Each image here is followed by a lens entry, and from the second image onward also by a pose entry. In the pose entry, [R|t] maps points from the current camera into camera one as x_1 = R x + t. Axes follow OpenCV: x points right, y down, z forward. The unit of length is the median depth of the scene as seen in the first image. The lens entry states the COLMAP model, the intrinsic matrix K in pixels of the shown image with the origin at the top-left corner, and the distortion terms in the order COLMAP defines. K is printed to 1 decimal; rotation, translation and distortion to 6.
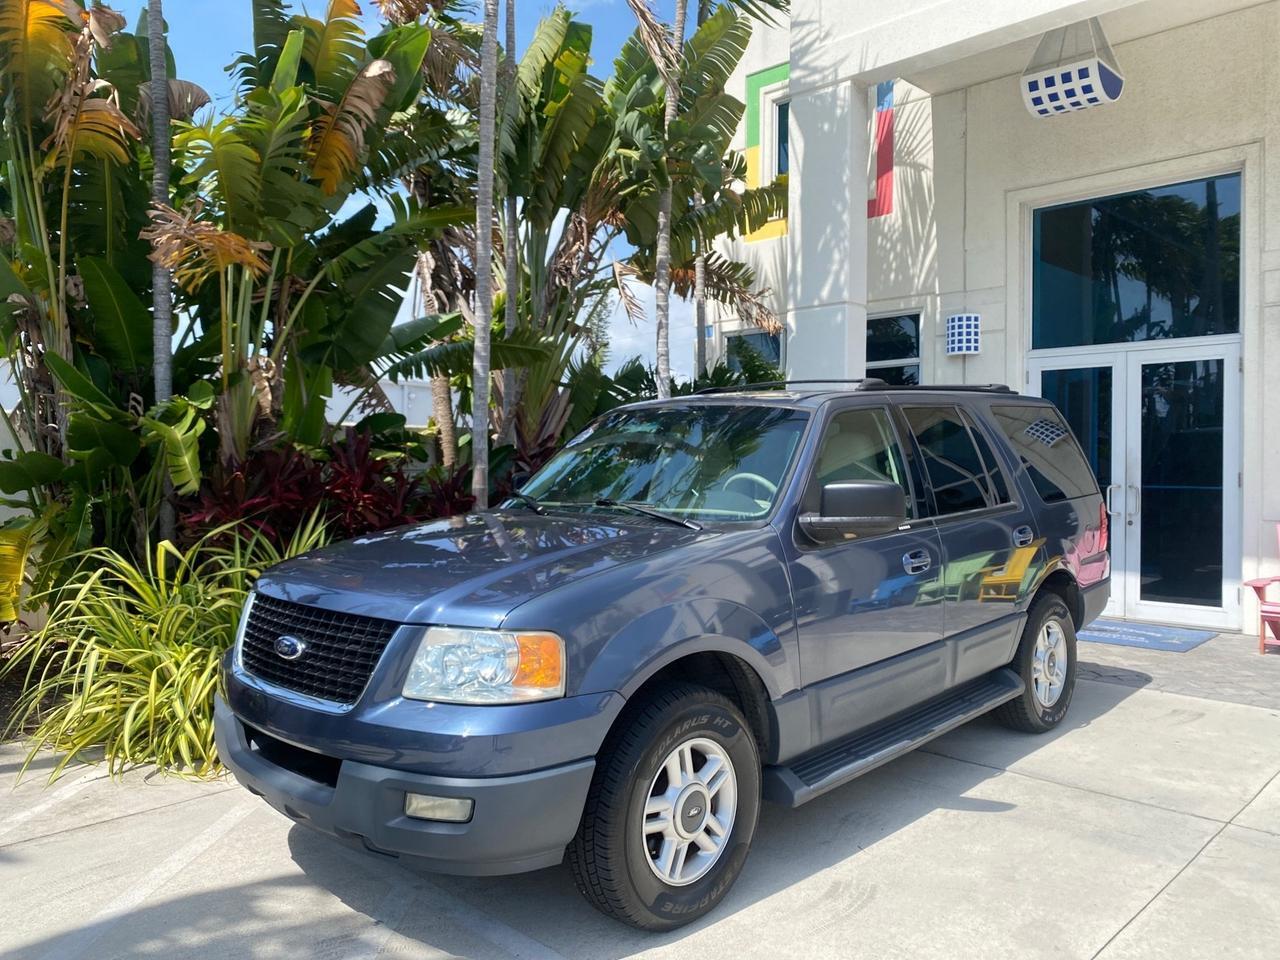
lens RADIAL K [[975.5, 0, 638.3], [0, 975.5, 477.5], [0, 0, 1]] dist [0.007332, -0.004774]
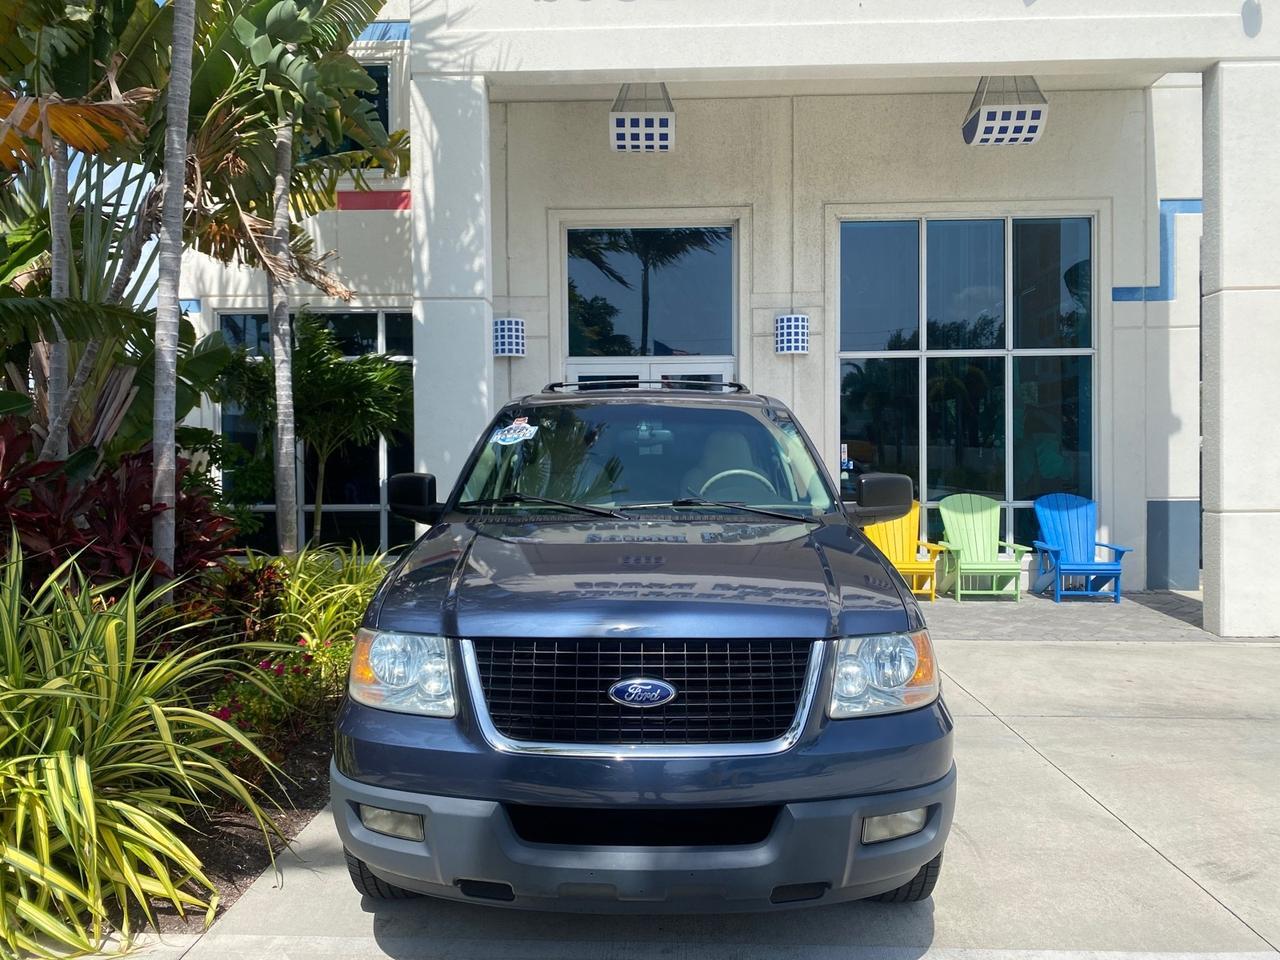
lens RADIAL K [[976.1, 0, 638.9], [0, 976.1, 480.9], [0, 0, 1]] dist [0.006288, -0.001439]
pose [[0.733631, -0.020792, 0.679230, -0.594457], [0.016962, 0.999781, 0.012285, -0.004419], [-0.679337, 0.002509, 0.733822, 0.276323]]
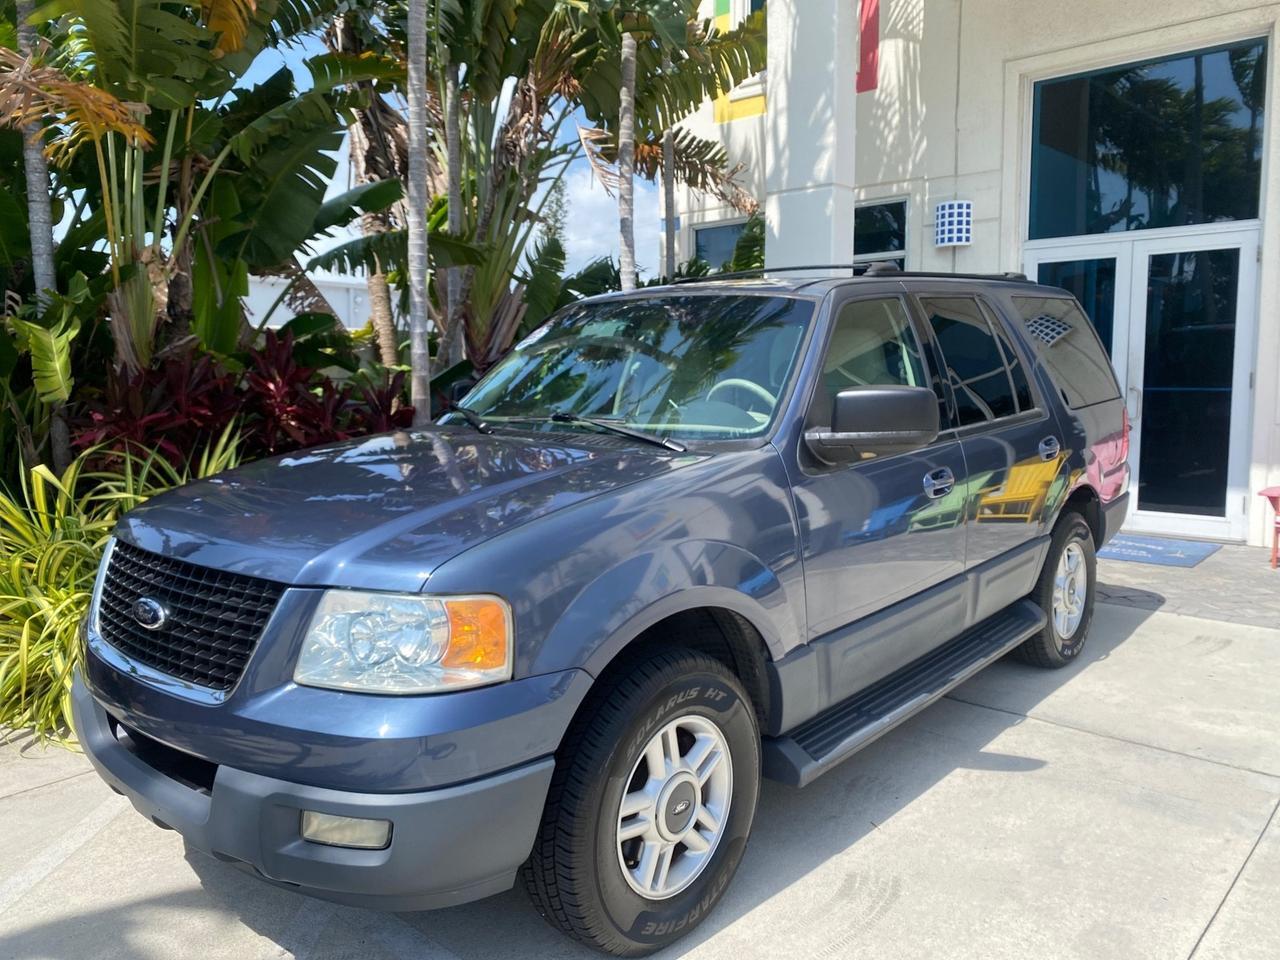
lens RADIAL K [[974.8, 0, 640.4], [0, 974.8, 476.3], [0, 0, 1]] dist [0.058327, -0.100145]
pose [[0.999086, -0.013373, 0.040605, -0.003113], [0.009496, 0.995508, 0.094202, -0.000723], [-0.041682, -0.093730, 0.994725, 0.154871]]
